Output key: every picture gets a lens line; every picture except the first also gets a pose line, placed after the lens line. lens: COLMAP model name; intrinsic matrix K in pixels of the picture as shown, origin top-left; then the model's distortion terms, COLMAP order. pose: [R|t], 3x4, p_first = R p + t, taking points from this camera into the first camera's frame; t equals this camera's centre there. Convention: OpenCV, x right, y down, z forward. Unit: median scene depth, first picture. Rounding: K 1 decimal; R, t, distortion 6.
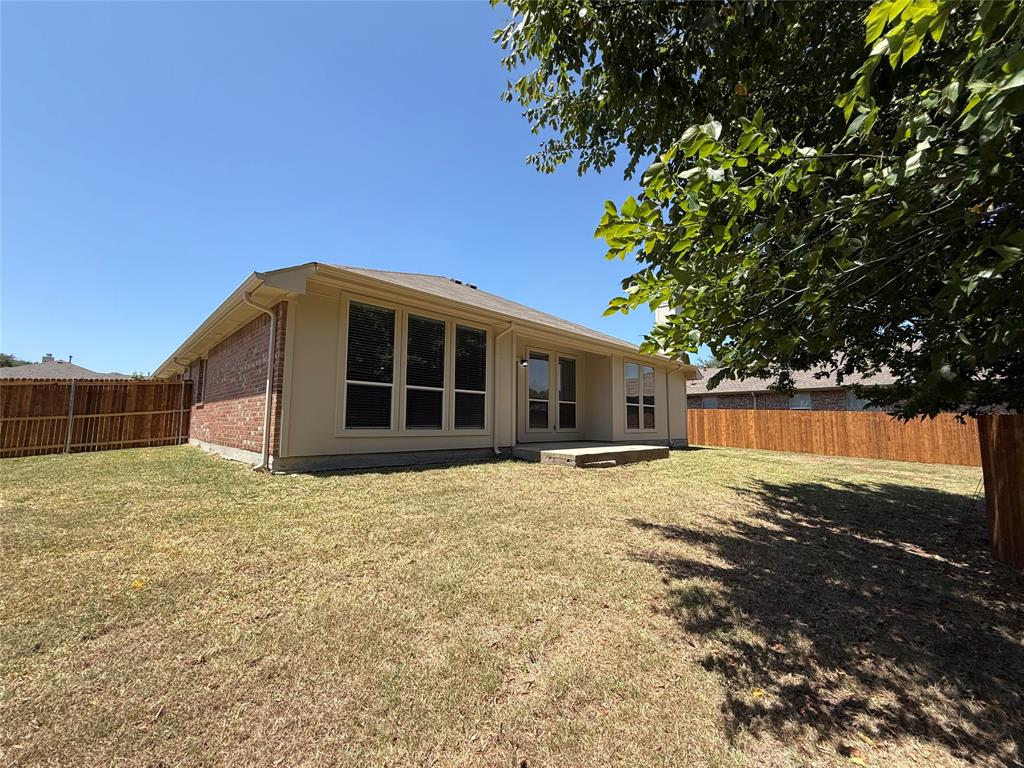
lens RADIAL K [[407.2, 0, 511.5], [0, 407.2, 386.4], [0, 0, 1]] dist [-0.000245, 0.000087]
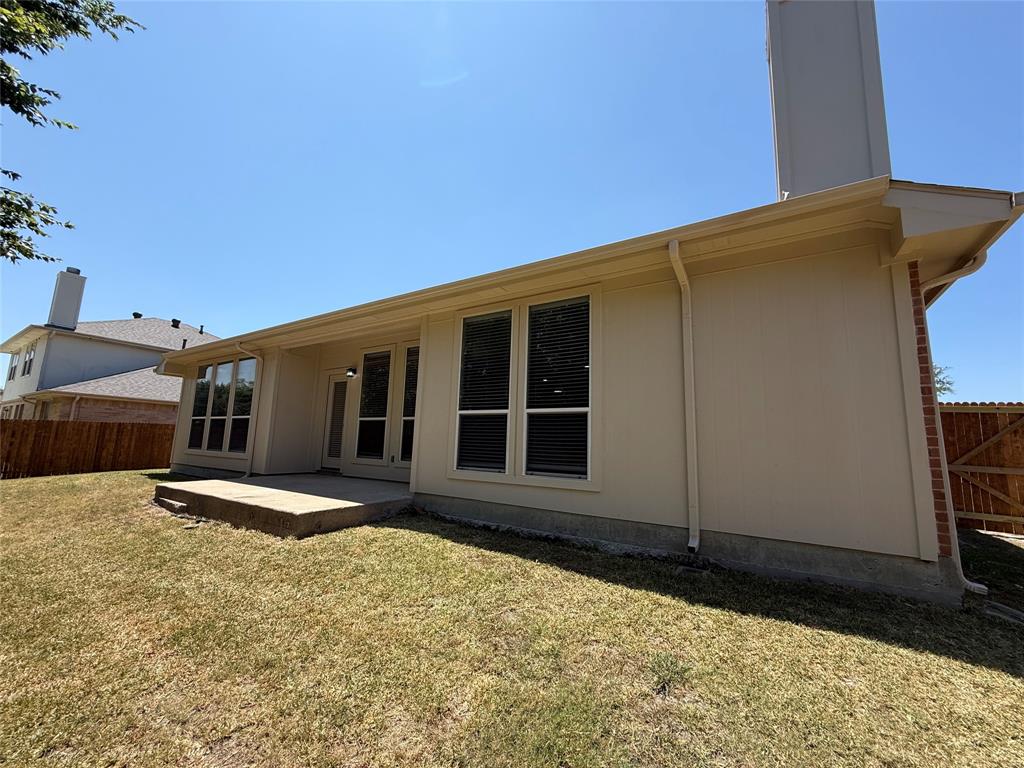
lens RADIAL K [[407.2, 0, 511.5], [0, 407.2, 386.4], [0, 0, 1]] dist [-0.000245, 0.000087]
pose [[0.239369, -0.143659, -0.960242, 0.394784], [0.058362, 0.989334, -0.133463, 0.048530], [0.969173, -0.024095, 0.245200, 0.802606]]
